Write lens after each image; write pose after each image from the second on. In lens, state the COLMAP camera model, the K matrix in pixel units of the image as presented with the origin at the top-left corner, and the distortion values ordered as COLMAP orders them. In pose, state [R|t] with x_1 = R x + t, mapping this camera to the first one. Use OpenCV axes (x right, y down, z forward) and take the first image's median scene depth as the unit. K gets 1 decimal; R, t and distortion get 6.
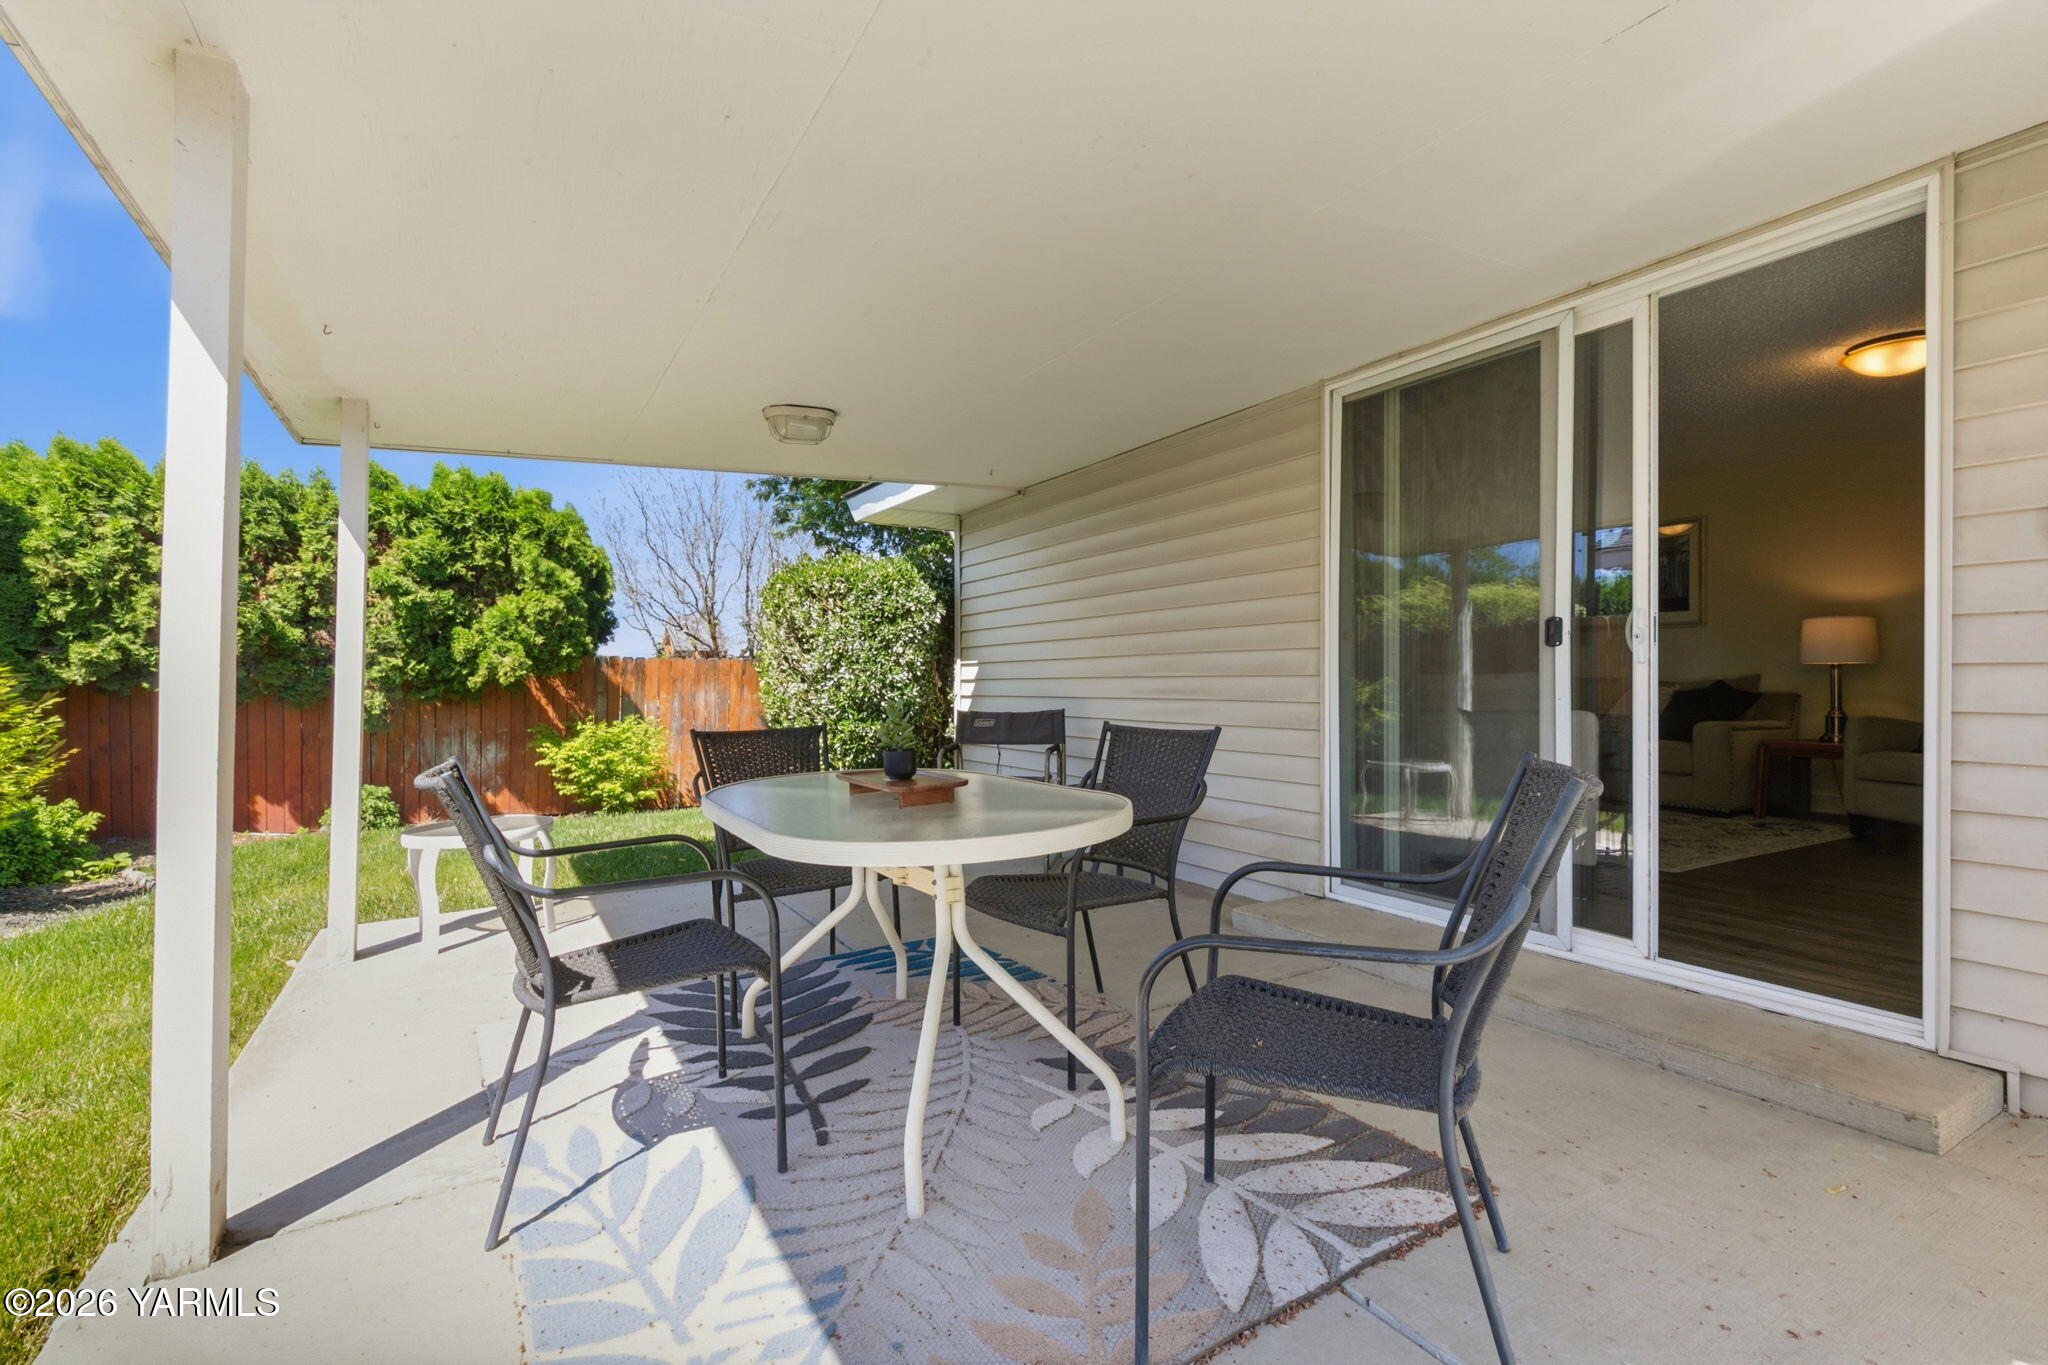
lens RADIAL K [[913.9, 0, 1028.2], [0, 913.9, 686.6], [0, 0, 1]] dist [0.002450, 0.000075]
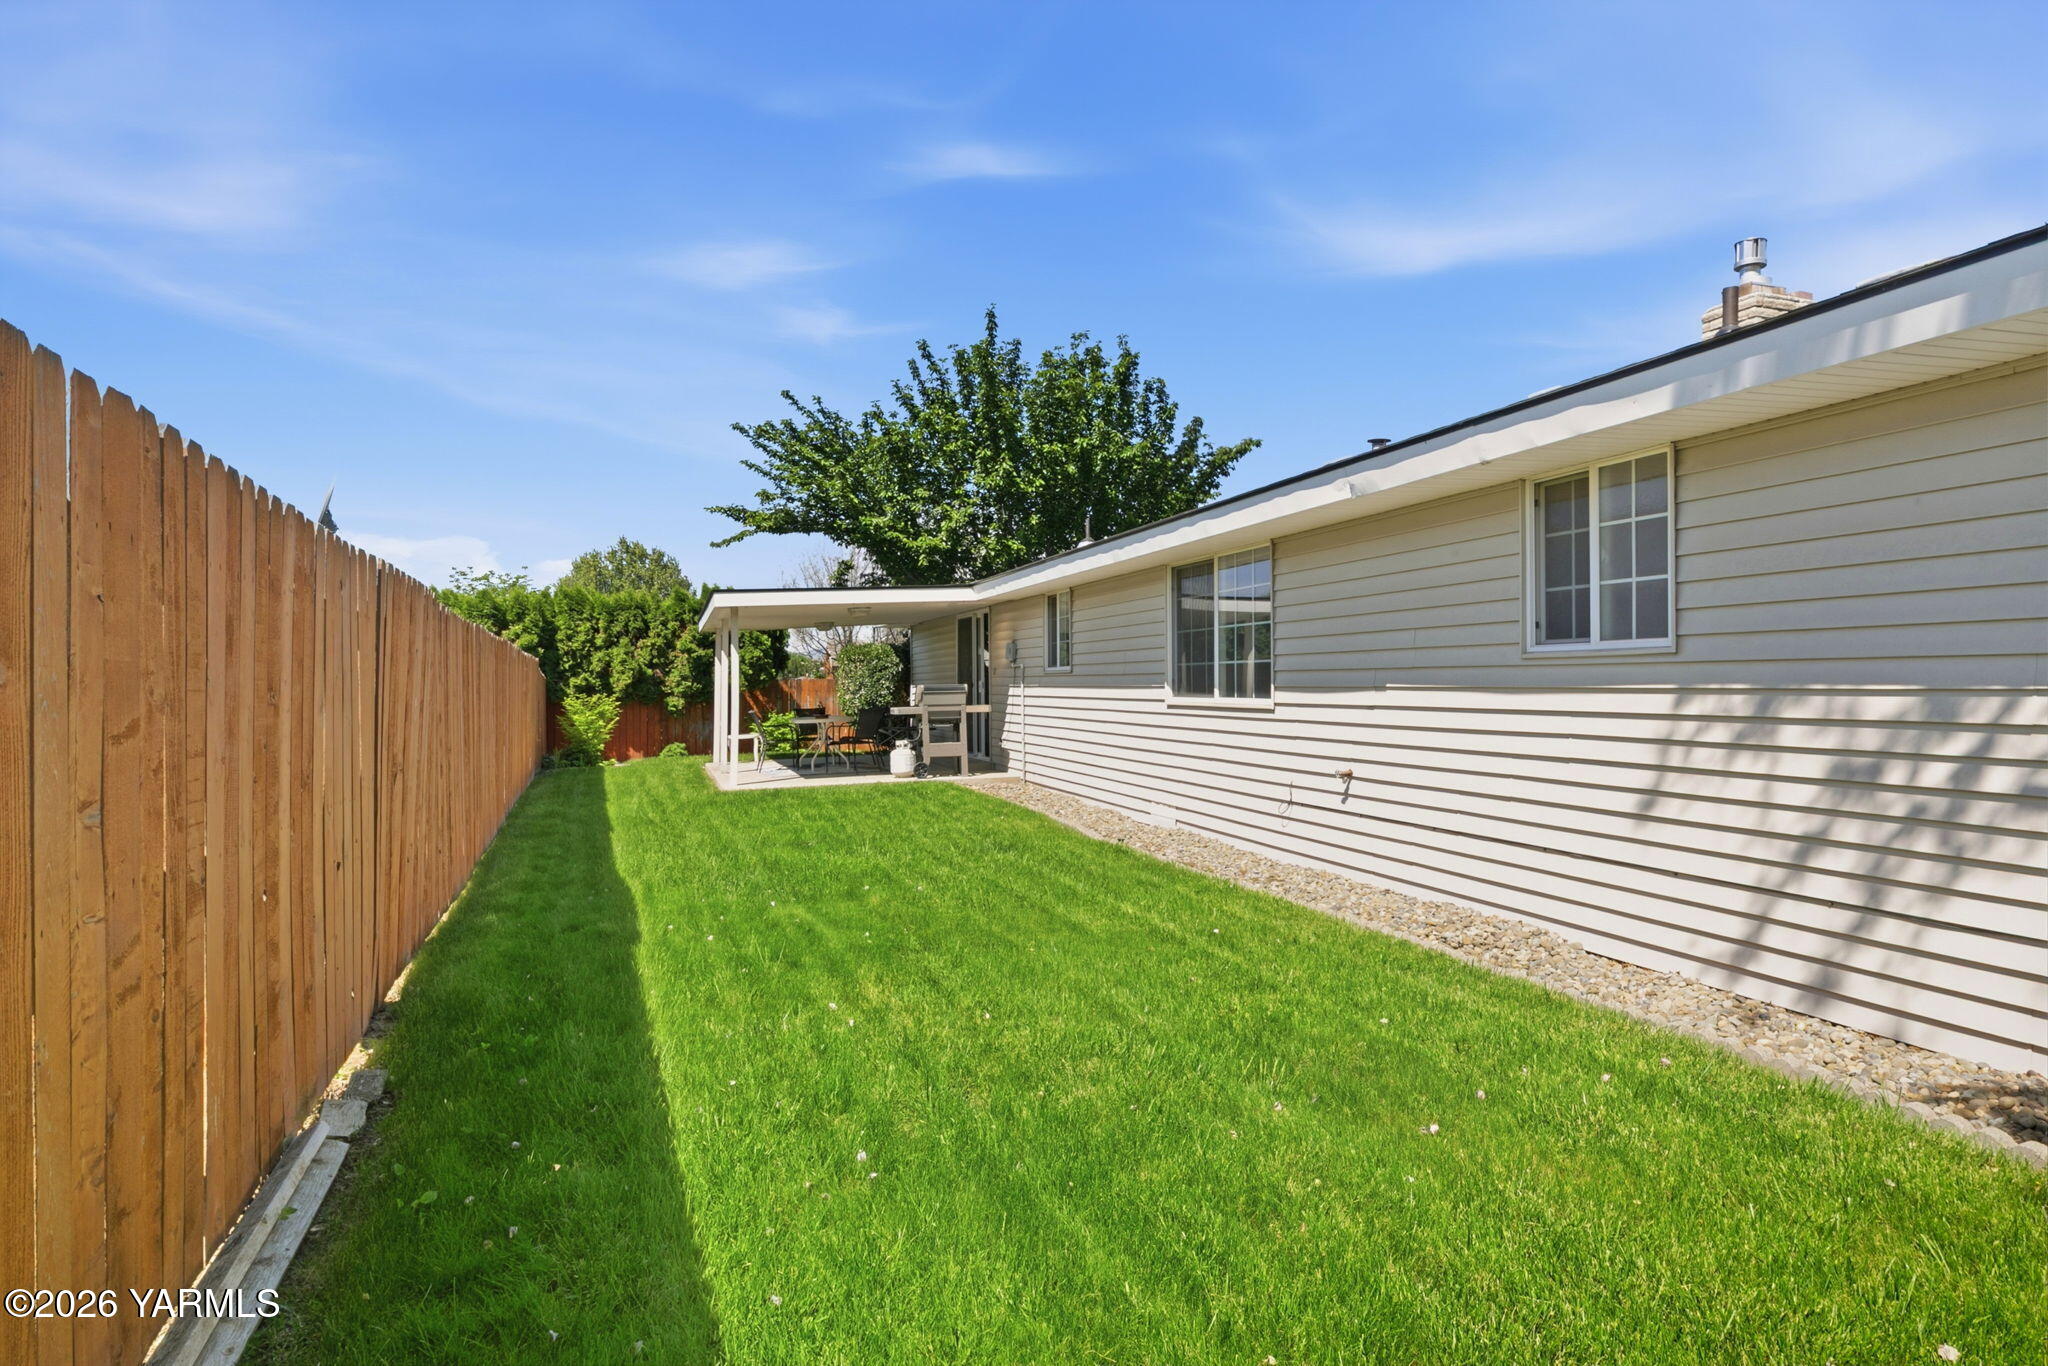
lens RADIAL K [[913.9, 0, 1028.2], [0, 913.9, 687.1], [0, 0, 1]] dist [0.002450, 0.000075]
pose [[0.982456, -0.002012, -0.186484, 0.499249], [0.000891, 0.999981, -0.006096, -0.006755], [0.186492, 0.005823, 0.982439, -0.980189]]
